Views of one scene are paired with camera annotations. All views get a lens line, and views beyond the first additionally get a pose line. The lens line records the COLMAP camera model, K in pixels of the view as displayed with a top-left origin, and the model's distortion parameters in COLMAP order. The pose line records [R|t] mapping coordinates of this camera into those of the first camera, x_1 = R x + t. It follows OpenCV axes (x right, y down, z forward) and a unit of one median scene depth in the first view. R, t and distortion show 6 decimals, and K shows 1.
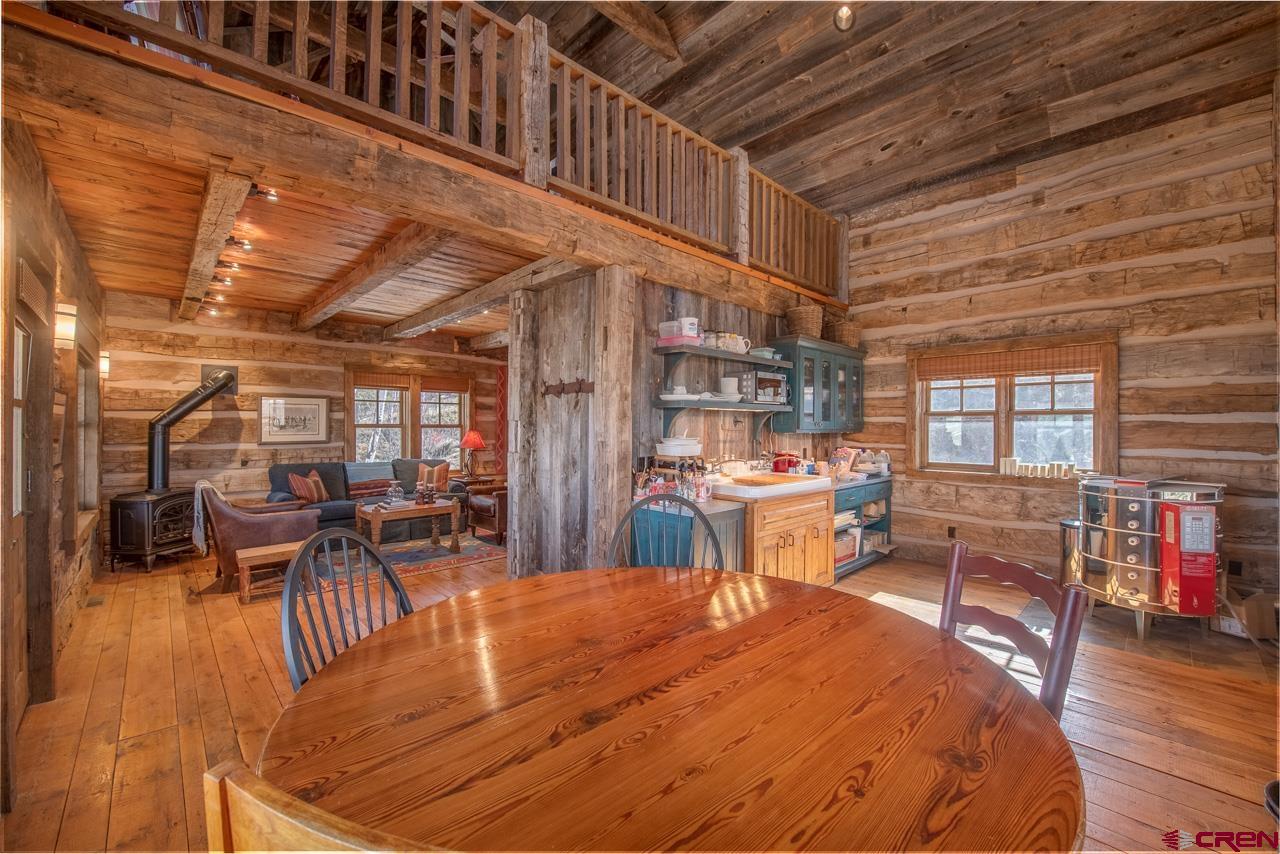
lens RADIAL K [[515.7, 0, 639.4], [0, 515.7, 427.8], [0, 0, 1]] dist [-0.014423, -0.000719]
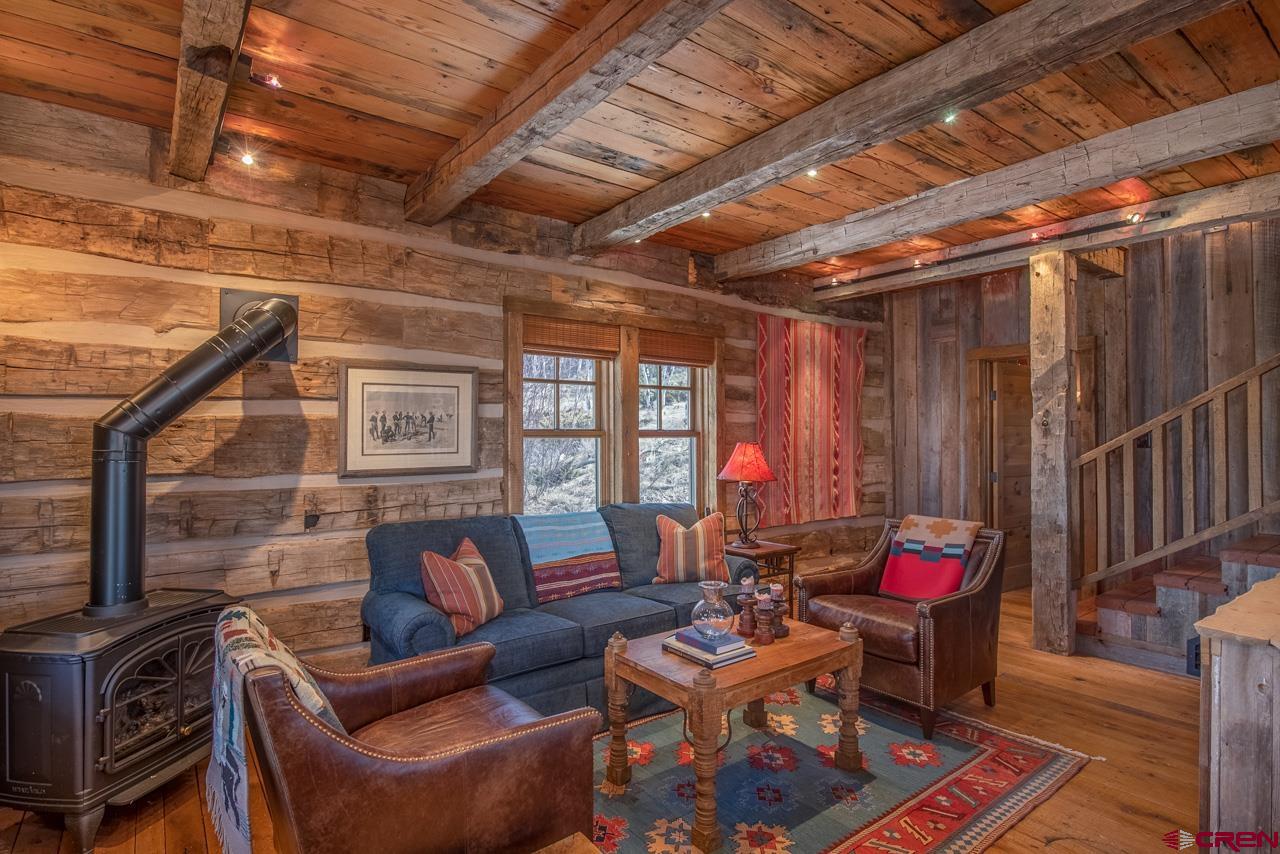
lens RADIAL K [[650.6, 0, 639.2], [0, 650.6, 429.2], [0, 0, 1]] dist [-0.003575, -0.001923]
pose [[0.993424, -0.004850, -0.114391, -0.432975], [0.003777, 0.999947, -0.009592, -0.001835], [0.114431, 0.009096, 0.993390, 0.484323]]
